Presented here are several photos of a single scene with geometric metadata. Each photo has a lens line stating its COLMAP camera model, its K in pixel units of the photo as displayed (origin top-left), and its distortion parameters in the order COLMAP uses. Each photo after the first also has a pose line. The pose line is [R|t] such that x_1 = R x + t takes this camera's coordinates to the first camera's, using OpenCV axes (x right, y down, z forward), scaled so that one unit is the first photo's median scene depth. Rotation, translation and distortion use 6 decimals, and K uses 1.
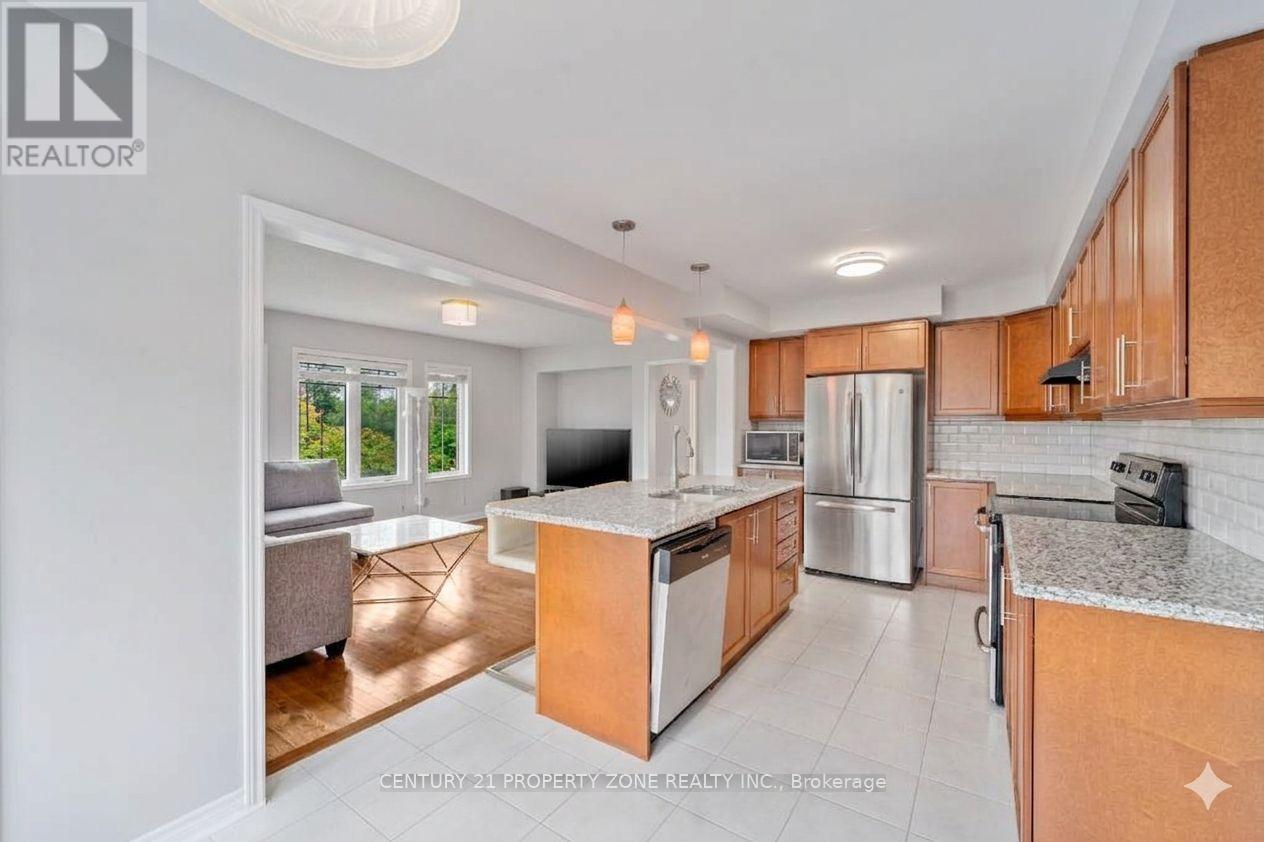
lens RADIAL K [[527.7, 0, 632.0], [0, 527.7, 421.0], [0, 0, 1]] dist [-0.000483, -0.000060]
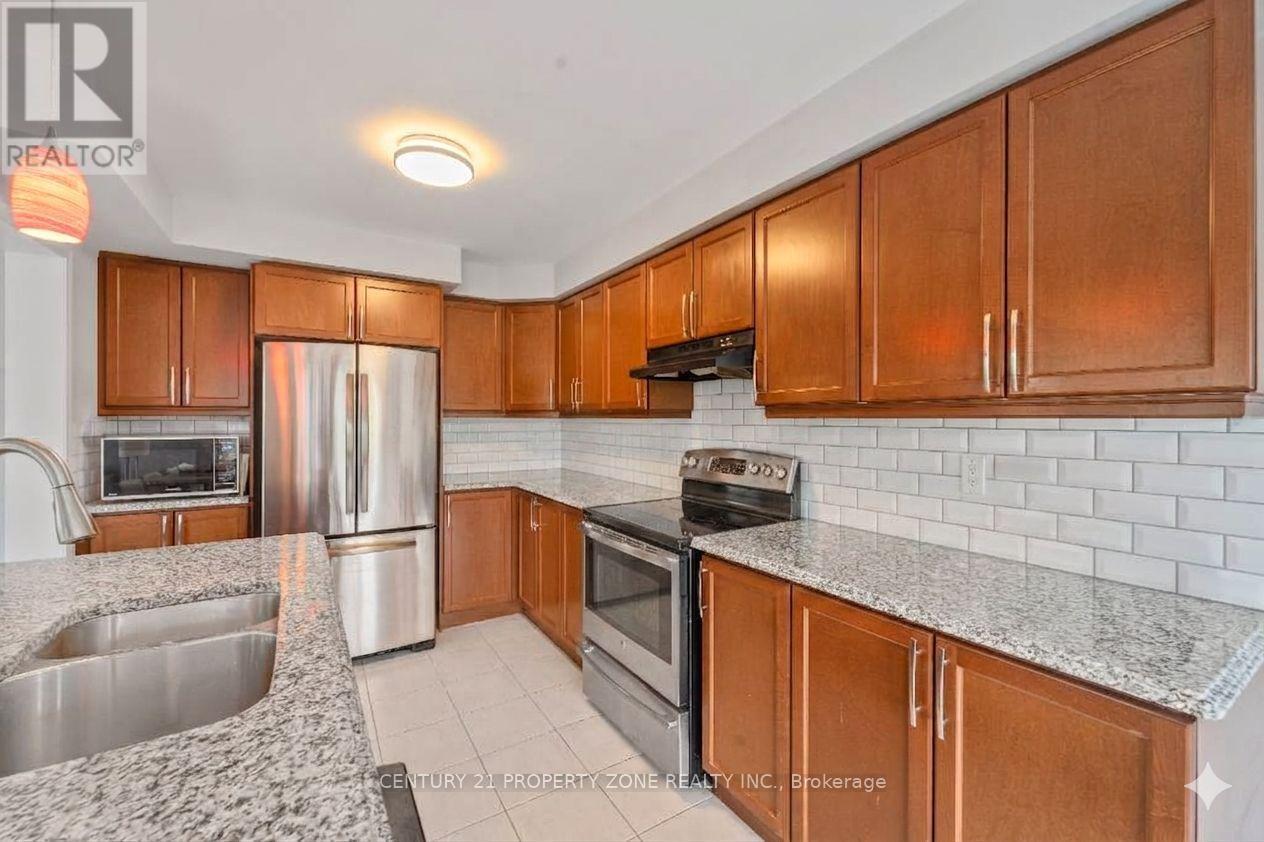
lens RADIAL K [[527.7, 0, 632.0], [0, 527.7, 421.0], [0, 0, 1]] dist [-0.000483, -0.000060]
pose [[0.414960, -0.006260, 0.909818, -0.025846], [-0.002773, 0.999963, 0.008145, -0.000802], [-0.909835, -0.005902, 0.414927, 0.438815]]
